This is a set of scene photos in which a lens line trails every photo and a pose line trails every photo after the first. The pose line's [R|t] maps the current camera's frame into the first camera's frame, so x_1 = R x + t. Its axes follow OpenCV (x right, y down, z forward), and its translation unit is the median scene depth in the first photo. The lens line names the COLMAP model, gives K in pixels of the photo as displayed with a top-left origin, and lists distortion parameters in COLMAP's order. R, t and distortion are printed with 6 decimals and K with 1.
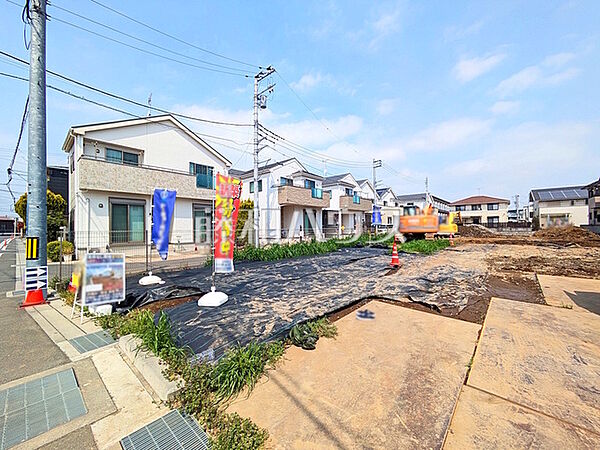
lens RADIAL K [[237.5, 0, 300.0], [0, 237.5, 225.0], [0, 0, 1]] dist [0.000616, 0.000324]
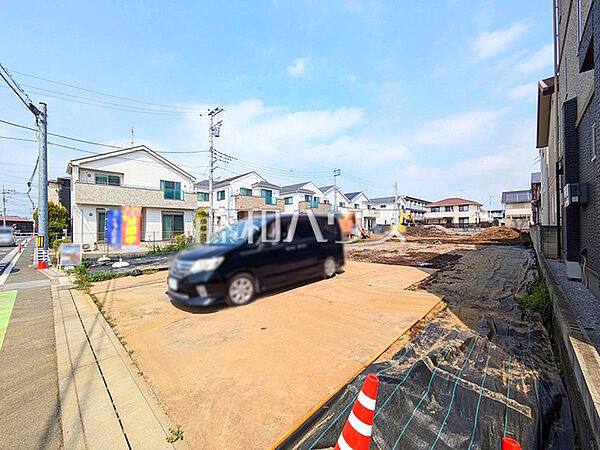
lens RADIAL K [[237.5, 0, 300.0], [0, 237.5, 225.0], [0, 0, 1]] dist [0.000616, 0.000324]
pose [[0.999406, -0.001858, -0.034411, 0.283227], [0.001906, 0.999997, 0.001355, -0.010473], [0.034409, -0.001420, 0.999407, -0.233013]]
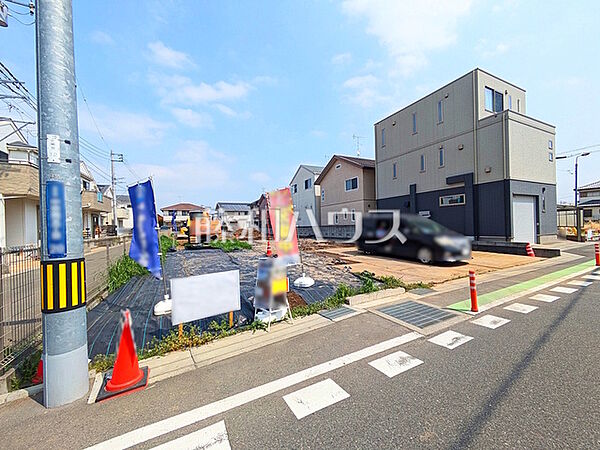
lens RADIAL K [[233.3, 0, 300.0], [0, 233.3, 225.0], [0, 0, 1]] dist [0.008183, 0.000114]
pose [[0.366172, 0.002601, 0.930543, -0.345685], [0.010000, 0.999927, -0.006730, -0.001460], [-0.930493, 0.011770, 0.366120, 0.110266]]
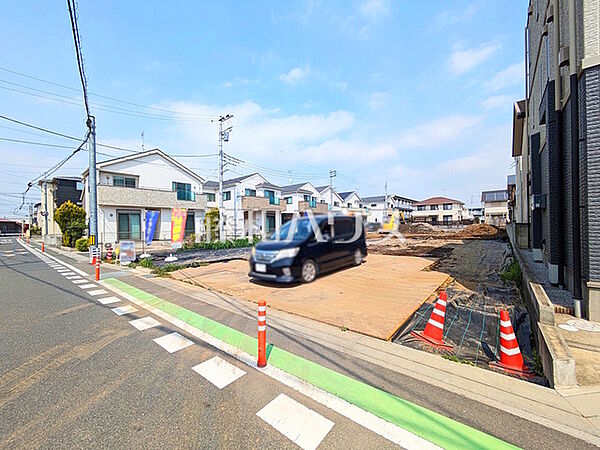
lens RADIAL K [[237.5, 0, 300.0], [0, 237.5, 225.0], [0, 0, 1]] dist [0.000616, 0.000324]
pose [[0.999763, -0.008726, 0.019959, 0.199455], [0.008560, 0.999928, 0.008380, -0.012342], [-0.020030, -0.008207, 0.999766, -0.322199]]
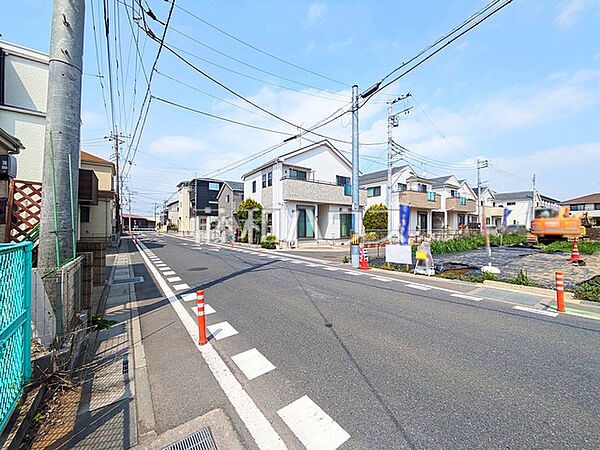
lens RADIAL K [[237.5, 0, 300.0], [0, 237.5, 225.0], [0, 0, 1]] dist [0.000616, 0.000324]
pose [[0.972682, 0.009945, -0.231927, -0.281161], [-0.009005, 0.999946, 0.005111, -0.003534], [0.231965, -0.002883, 0.972720, -0.217423]]
